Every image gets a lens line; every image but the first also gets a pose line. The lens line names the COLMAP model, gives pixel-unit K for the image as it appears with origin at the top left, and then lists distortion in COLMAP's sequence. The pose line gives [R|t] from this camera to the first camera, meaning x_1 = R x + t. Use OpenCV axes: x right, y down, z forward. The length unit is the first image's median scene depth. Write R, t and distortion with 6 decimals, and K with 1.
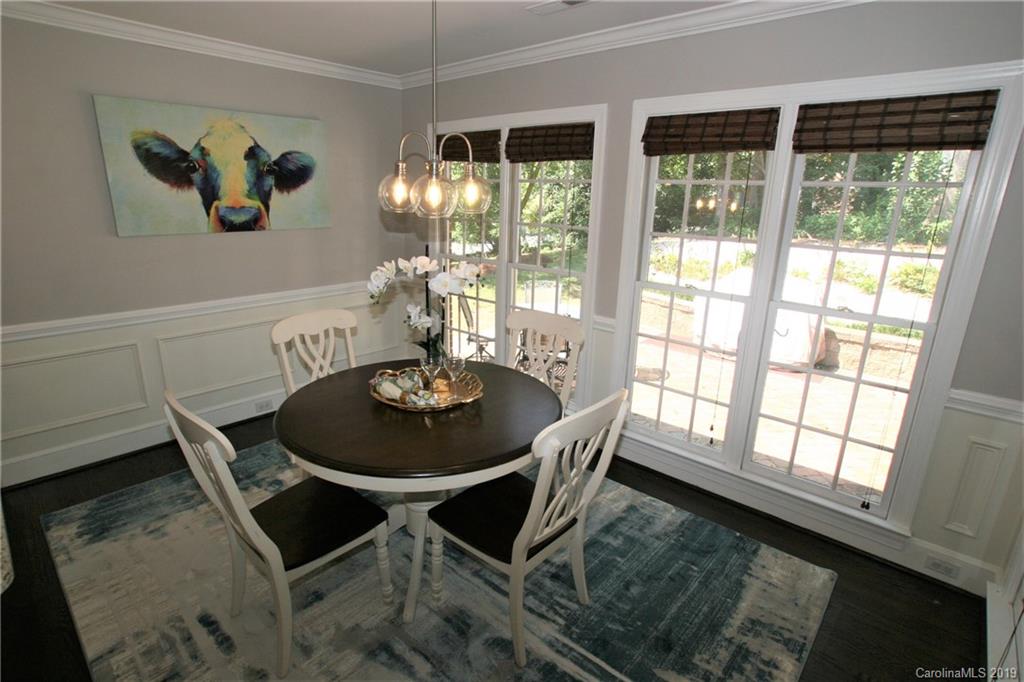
lens RADIAL K [[513.1, 0, 509.4], [0, 513.1, 345.1], [0, 0, 1]] dist [-0.073774, 0.035079]
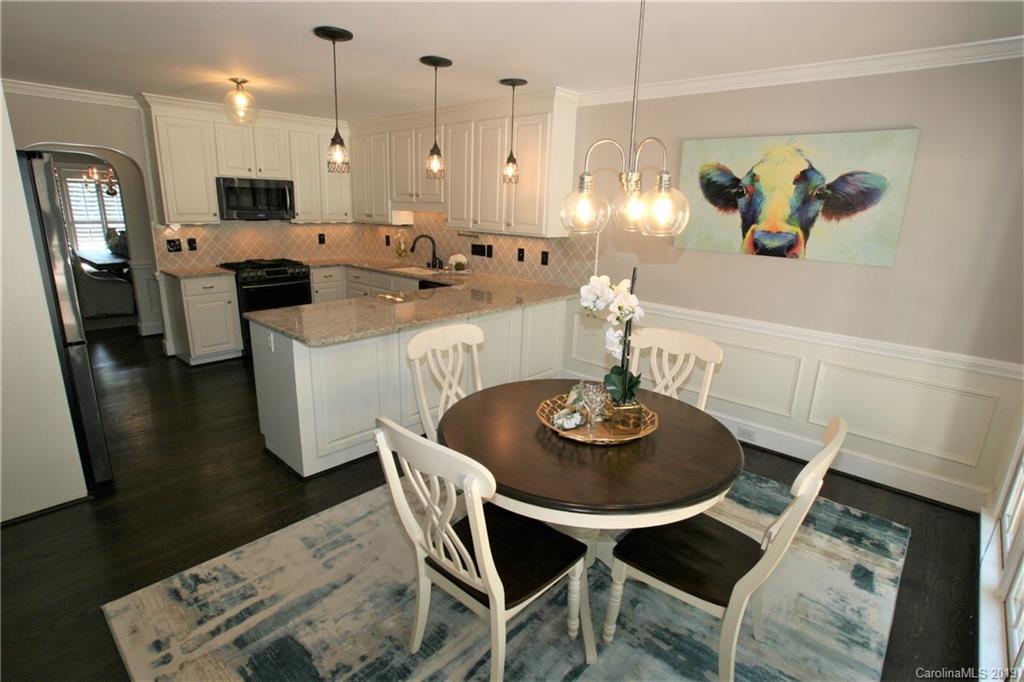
lens RADIAL K [[513.1, 0, 509.4], [0, 513.1, 345.1], [0, 0, 1]] dist [-0.073774, 0.035079]
pose [[-0.001328, 0.243172, -0.969982, 0.510656], [-0.311493, 0.921624, 0.231475, -0.146831], [0.950247, 0.302450, 0.074523, 0.536552]]
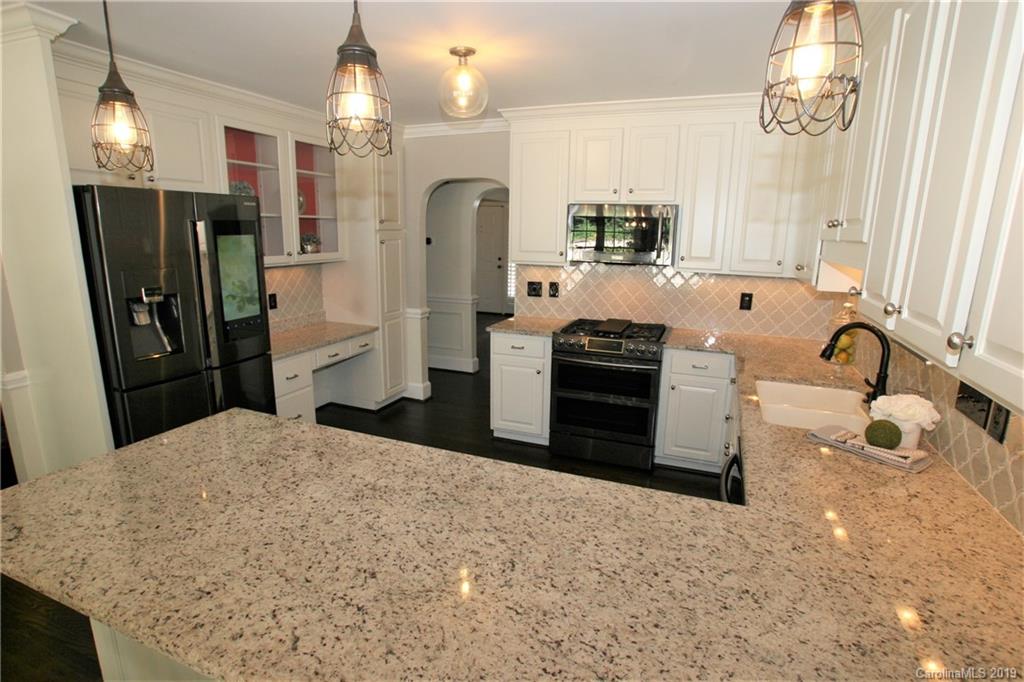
lens RADIAL K [[513.1, 0, 509.4], [0, 513.1, 345.1], [0, 0, 1]] dist [-0.073774, 0.035079]
pose [[-0.938891, 0.041795, -0.341667, -0.601125], [-0.130381, 0.875458, 0.465375, -0.226666], [0.318566, 0.481483, -0.816511, 0.690272]]
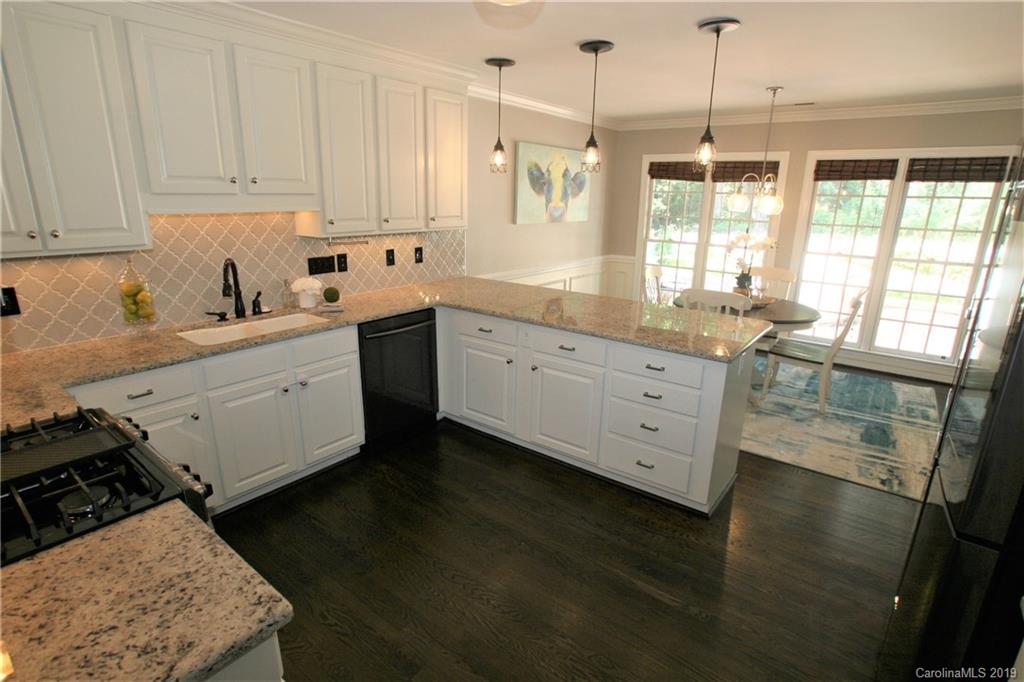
lens RADIAL K [[513.1, 0, 509.4], [0, 513.1, 345.1], [0, 0, 1]] dist [-0.073774, 0.035079]
pose [[0.996835, -0.027937, 0.074422, -0.887674], [0.027956, 0.999609, 0.000781, 0.169329], [-0.074414, 0.001302, 0.997227, -0.649606]]
